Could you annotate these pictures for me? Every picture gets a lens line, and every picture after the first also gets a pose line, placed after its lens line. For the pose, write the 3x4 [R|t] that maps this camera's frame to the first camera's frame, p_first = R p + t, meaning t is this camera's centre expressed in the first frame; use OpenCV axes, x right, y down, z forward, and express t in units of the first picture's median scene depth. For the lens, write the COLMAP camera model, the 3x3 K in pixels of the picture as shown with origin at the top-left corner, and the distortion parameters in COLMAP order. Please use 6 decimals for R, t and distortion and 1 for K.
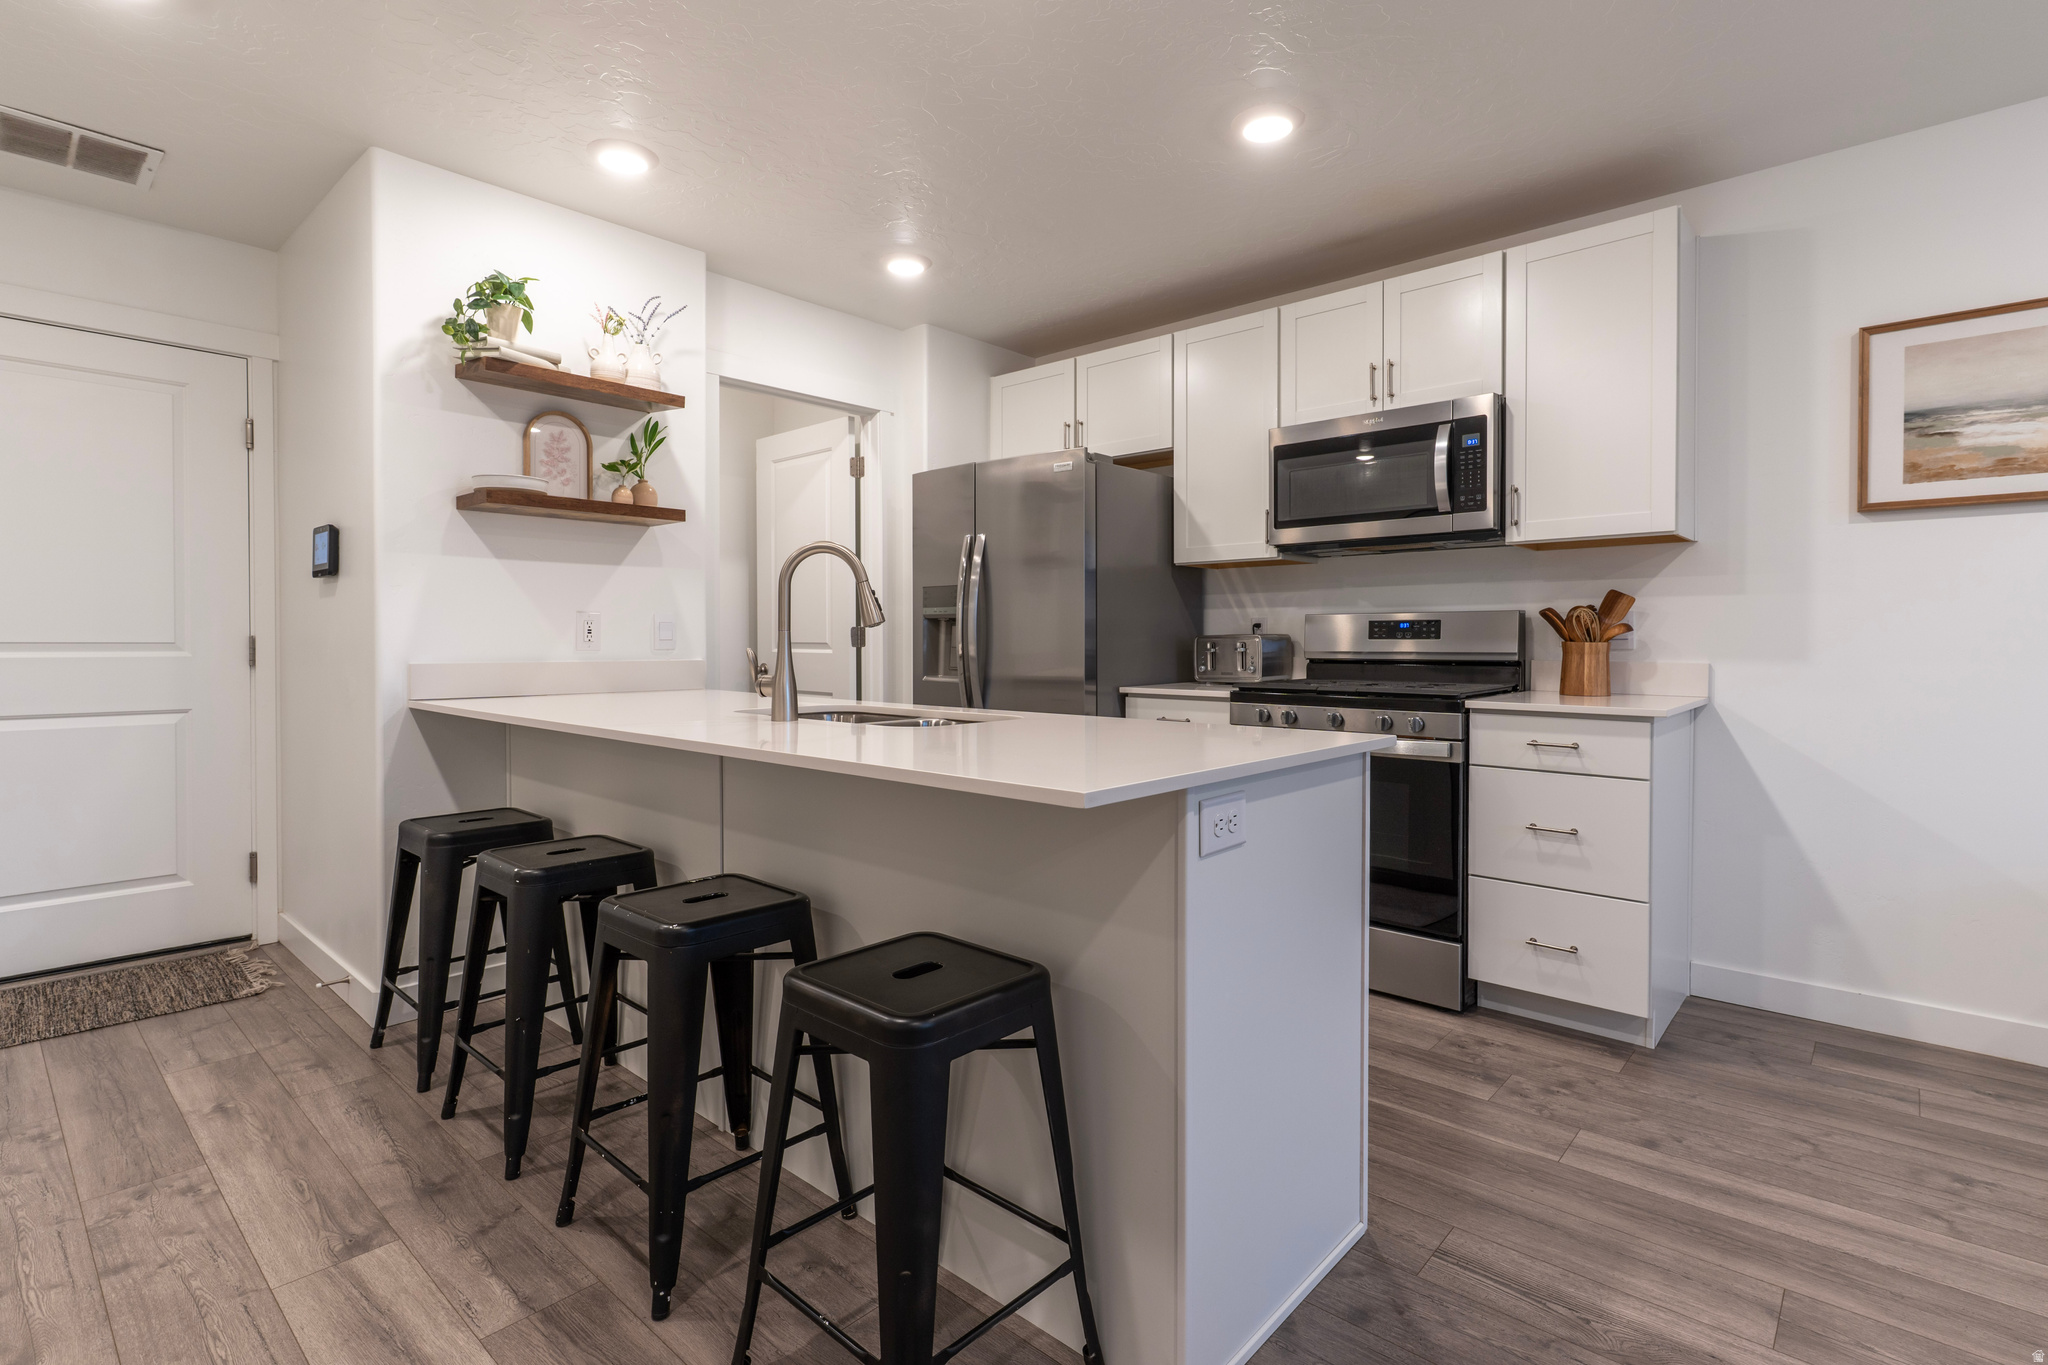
lens RADIAL K [[974.0, 0, 1028.5], [0, 974.0, 651.3], [0, 0, 1]] dist [0.002094, -0.001539]
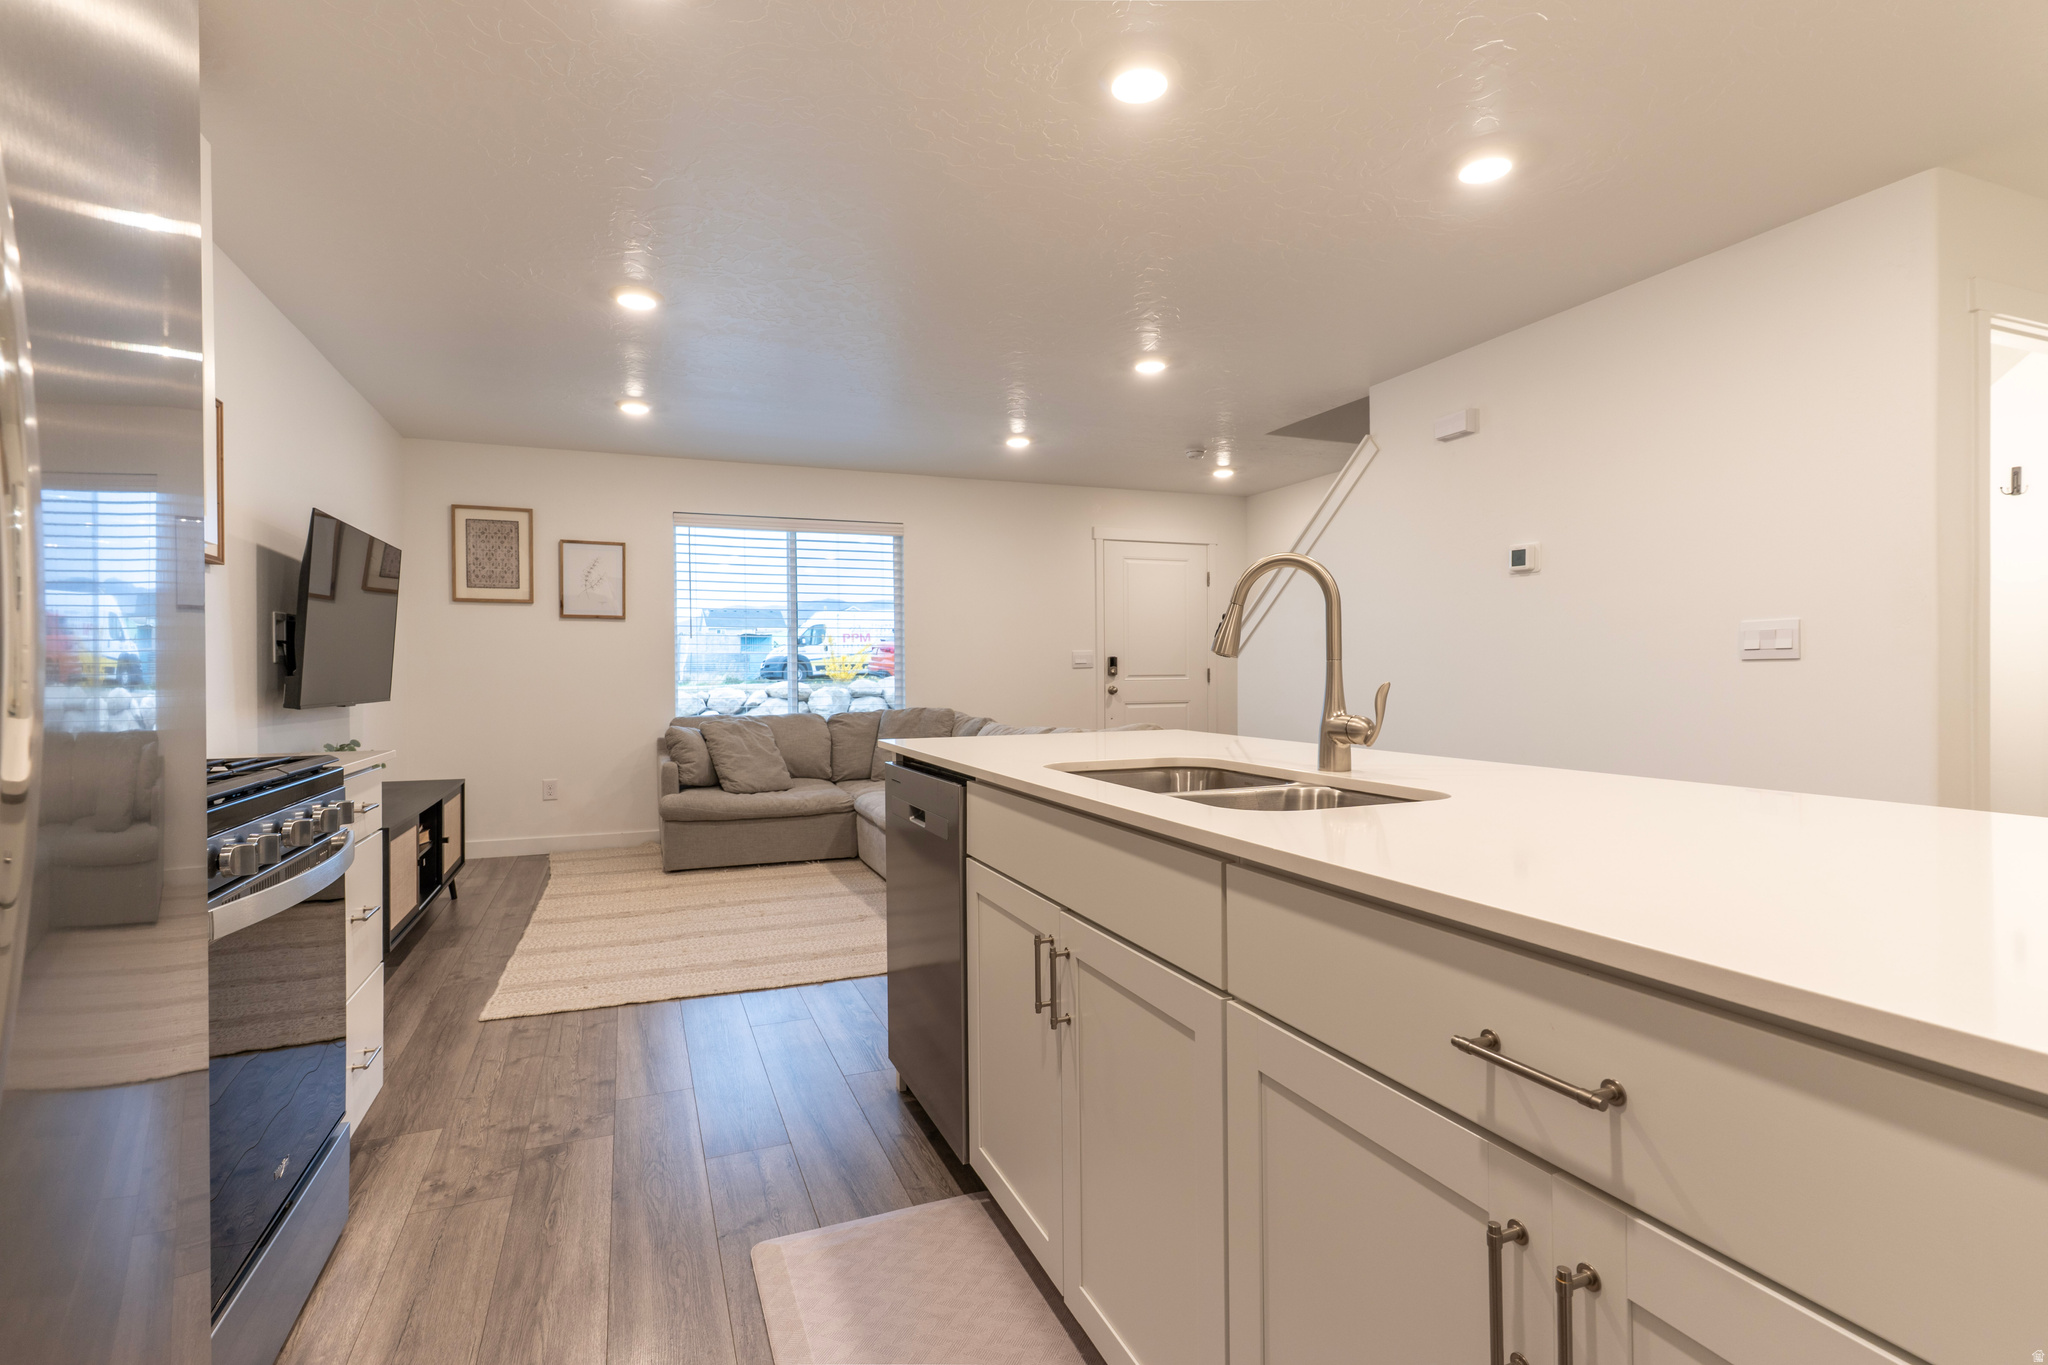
lens RADIAL K [[974.0, 0, 1029.0], [0, 974.0, 680.0], [0, 0, 1]] dist [0.002094, -0.001539]
pose [[-0.901303, 0.002071, 0.433185, -0.276566], [0.011603, 0.999745, 0.019361, -0.018983], [-0.433035, 0.022477, -0.901097, 1.326338]]
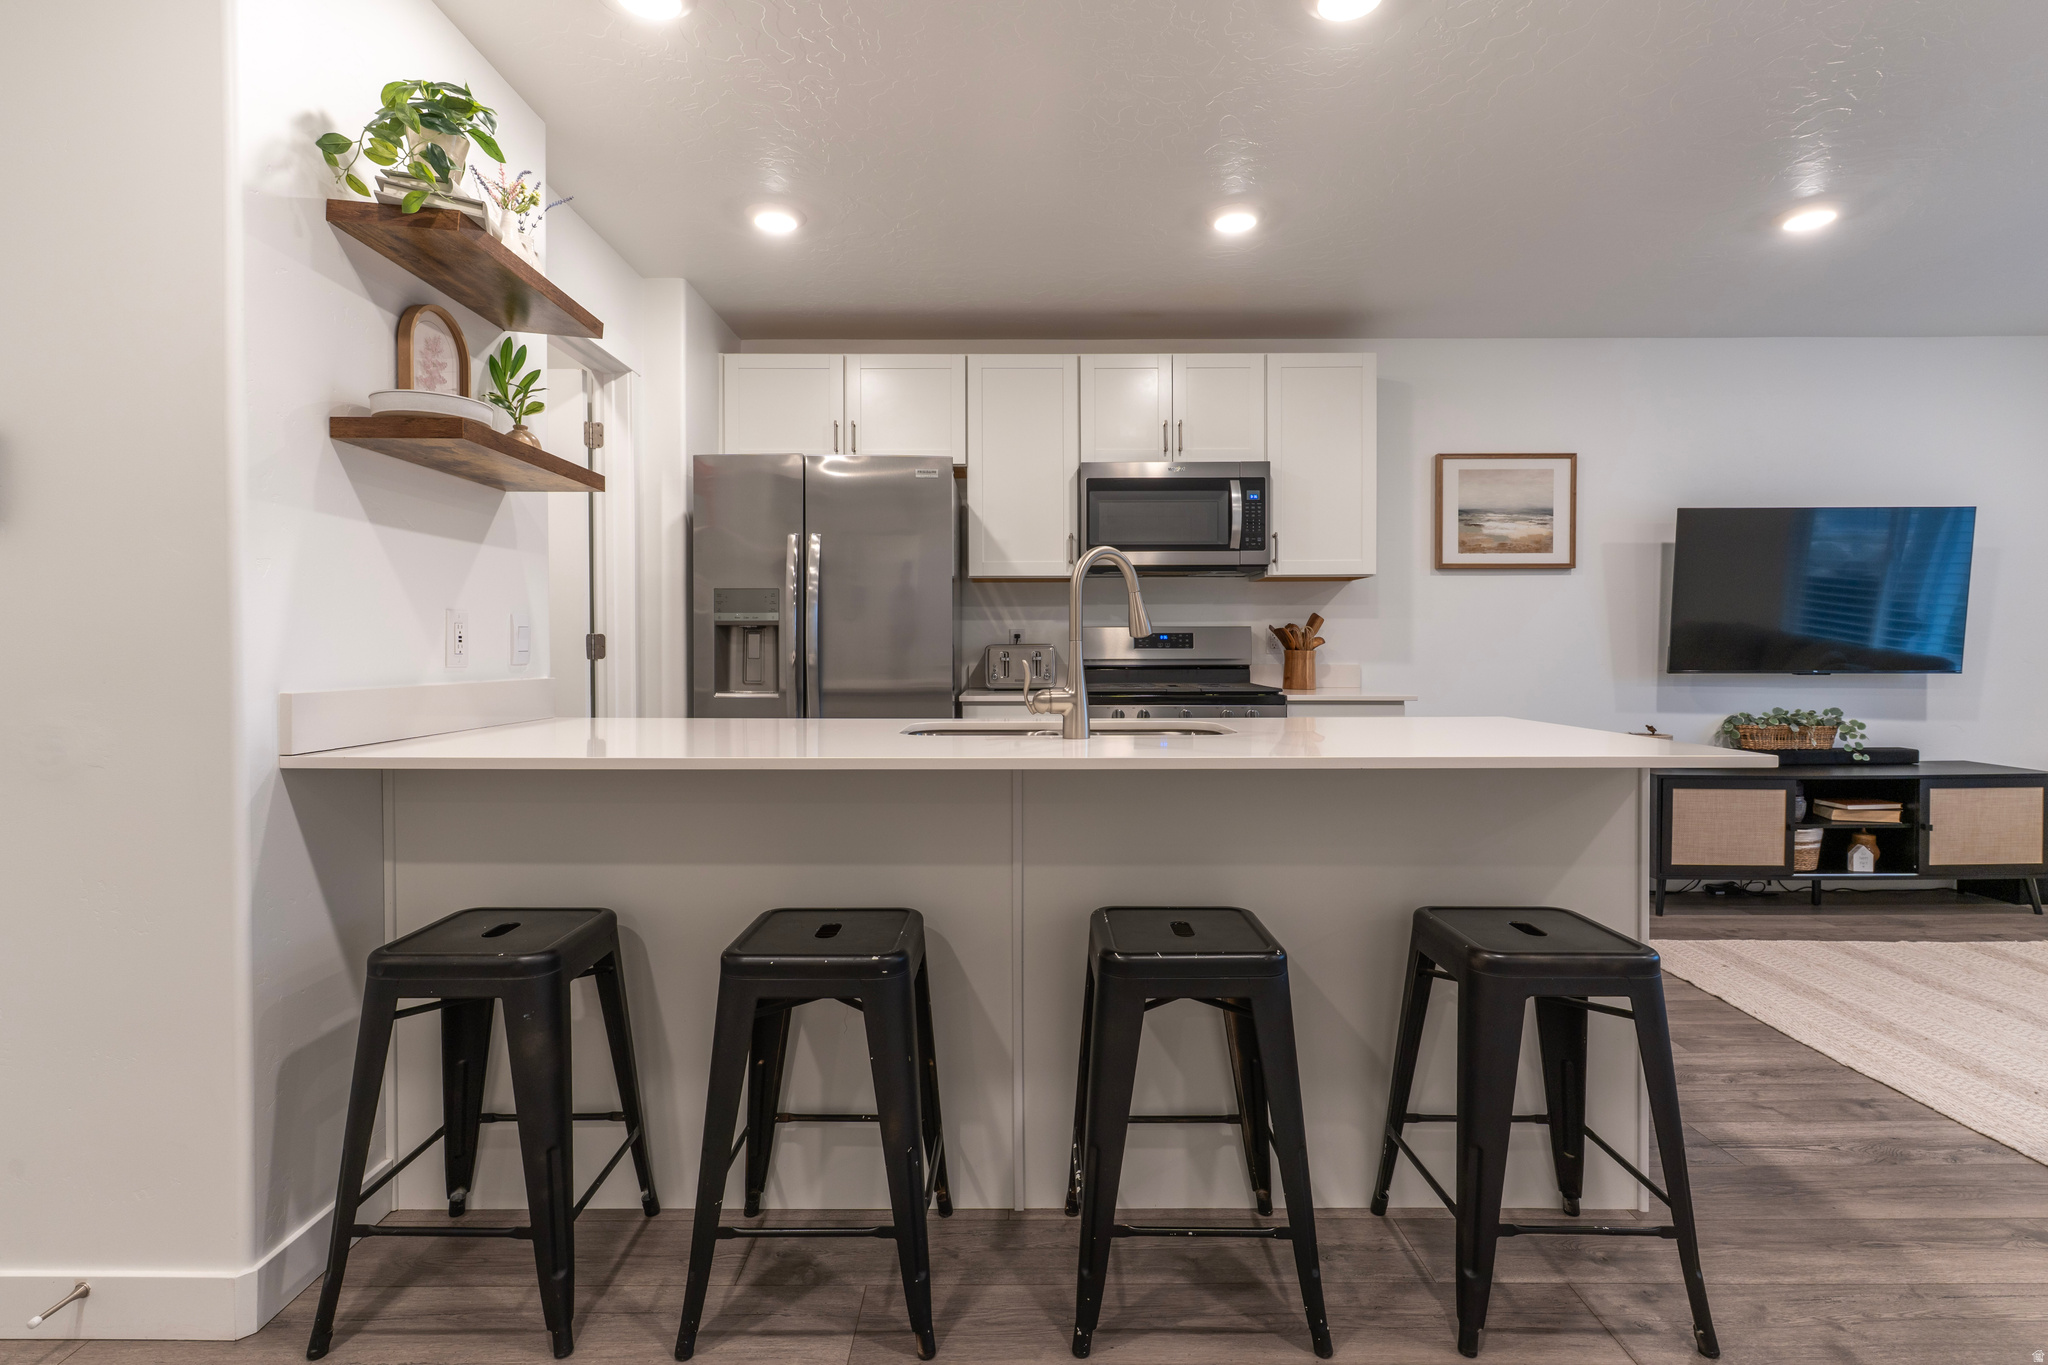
lens RADIAL K [[974.0, 0, 1029.7], [0, 974.0, 653.7], [0, 0, 1]] dist [0.002094, -0.001539]
pose [[0.739949, -0.004640, 0.672647, -0.645711], [0.009605, 0.999947, -0.003668, -0.004132], [-0.672594, 0.009175, 0.739955, 0.247901]]
